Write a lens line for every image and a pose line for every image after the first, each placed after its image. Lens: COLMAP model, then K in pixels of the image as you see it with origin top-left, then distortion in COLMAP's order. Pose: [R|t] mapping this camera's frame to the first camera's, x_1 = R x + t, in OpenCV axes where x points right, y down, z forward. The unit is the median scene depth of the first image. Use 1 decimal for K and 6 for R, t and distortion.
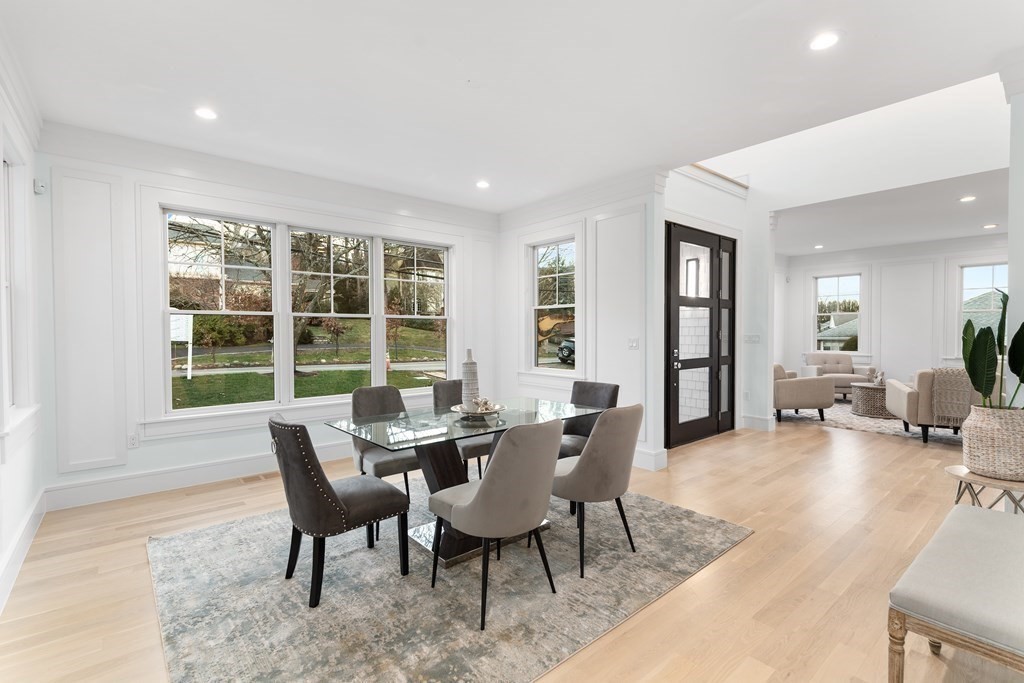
lens RADIAL K [[461.6, 0, 512.5], [0, 461.6, 344.1], [0, 0, 1]] dist [-0.000268, -0.000432]
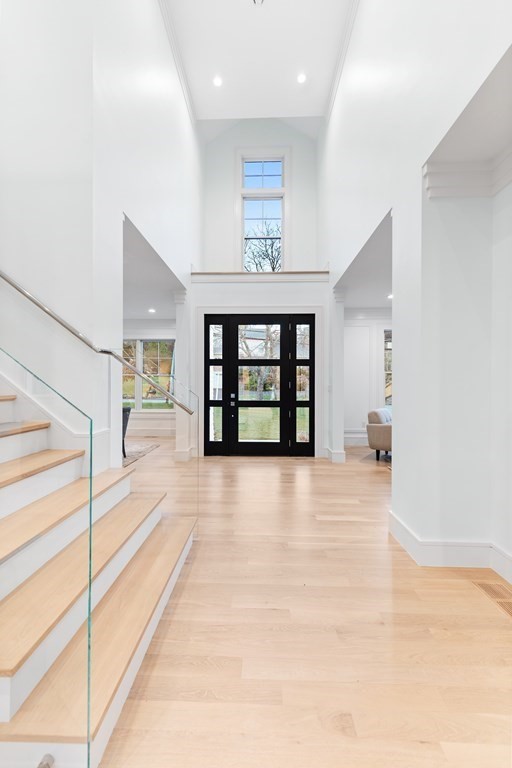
lens RADIAL K [[301.8, 0, 256.0], [0, 301.8, 384.0], [0, 0, 1]] dist [0.012655, -0.005448]
pose [[0.752939, 0.005909, -0.658063, 2.075245], [-0.022602, 0.999602, -0.016884, -0.011506], [0.657702, 0.027587, 0.752773, 0.525033]]
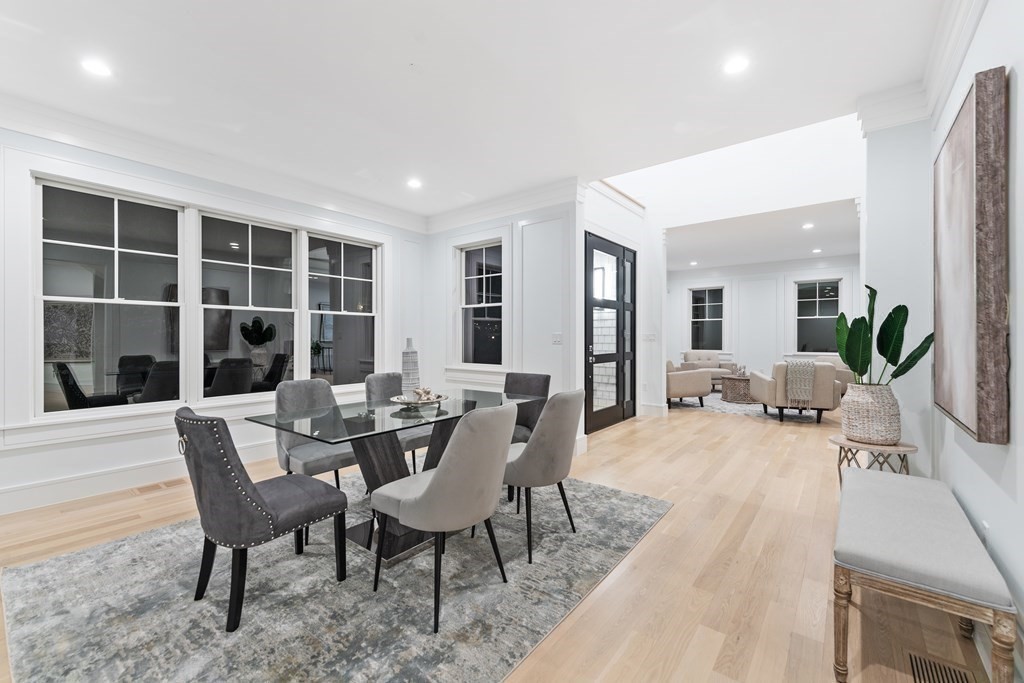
lens RADIAL K [[415.1, 0, 512.0], [0, 415.1, 341.5], [0, 0, 1]] dist [0.000428, -0.000568]
pose [[0.979594, 0.002529, 0.200970, -0.063578], [0.000928, 0.999853, -0.017109, 0.036364], [-0.200984, 0.016947, 0.979448, 0.106437]]
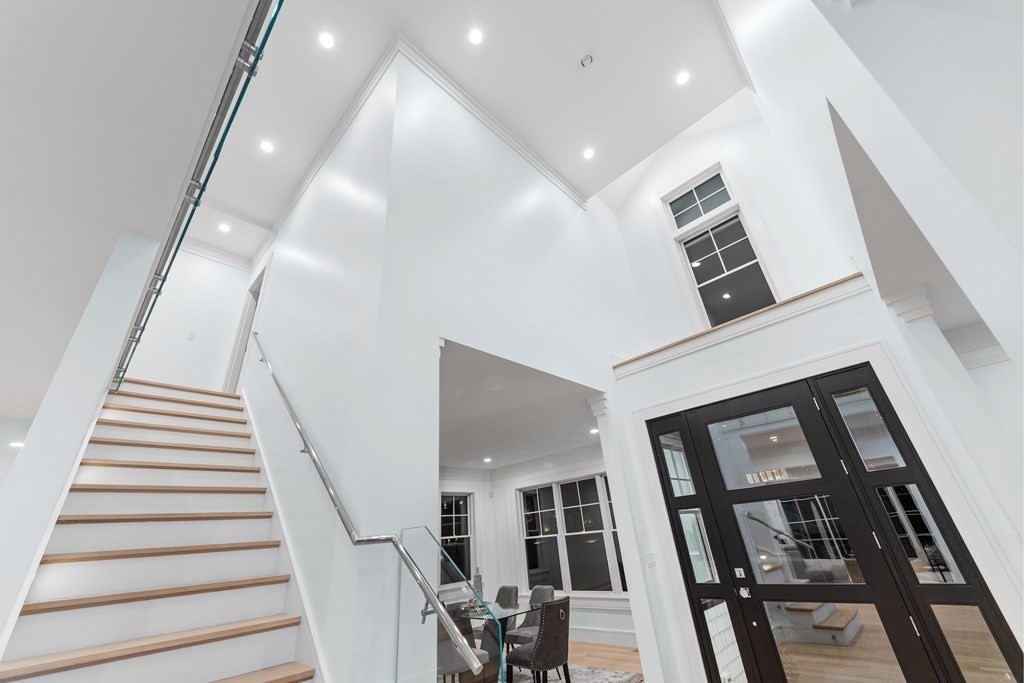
lens RADIAL K [[401.0, 0, 507.6], [0, 401.0, 336.8], [0, 0, 1]] dist [0.001176, -0.000075]
pose [[0.093639, -0.457261, -0.884389, 2.055268], [0.051642, 0.889327, -0.454346, -0.089134], [0.994266, -0.003127, 0.106889, 1.046208]]
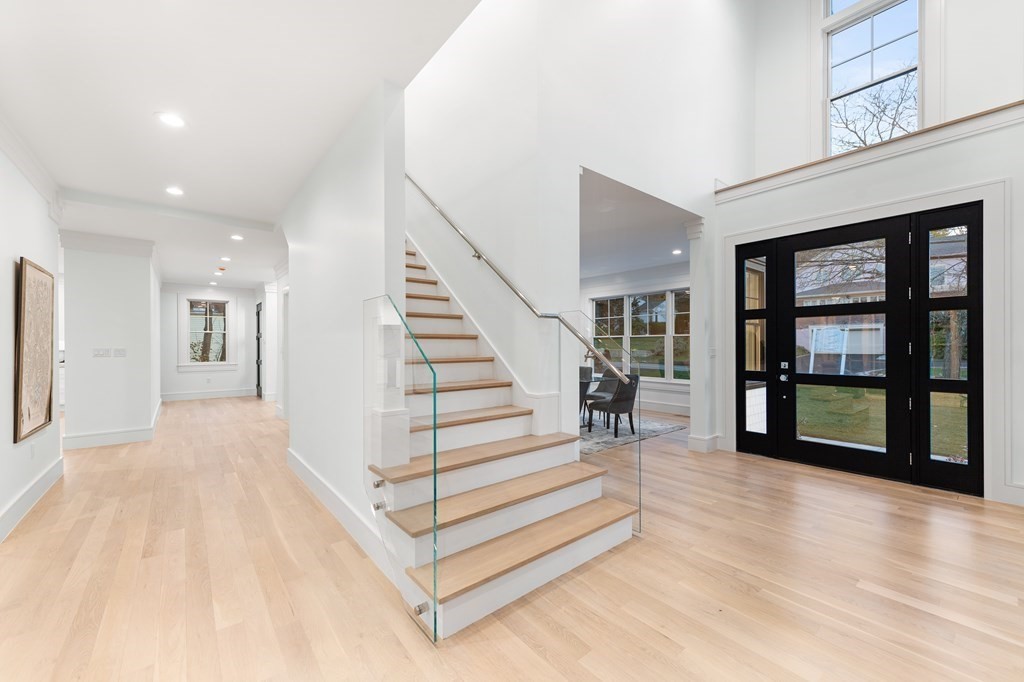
lens RADIAL K [[402.4, 0, 508.6], [0, 402.4, 345.3], [0, 0, 1]] dist [0.012655, -0.005448]
pose [[-0.011622, 0.000837, -0.999932, 2.351916], [-0.024986, 0.999687, 0.001127, -0.020357], [0.999620, 0.024997, -0.011597, 0.783559]]
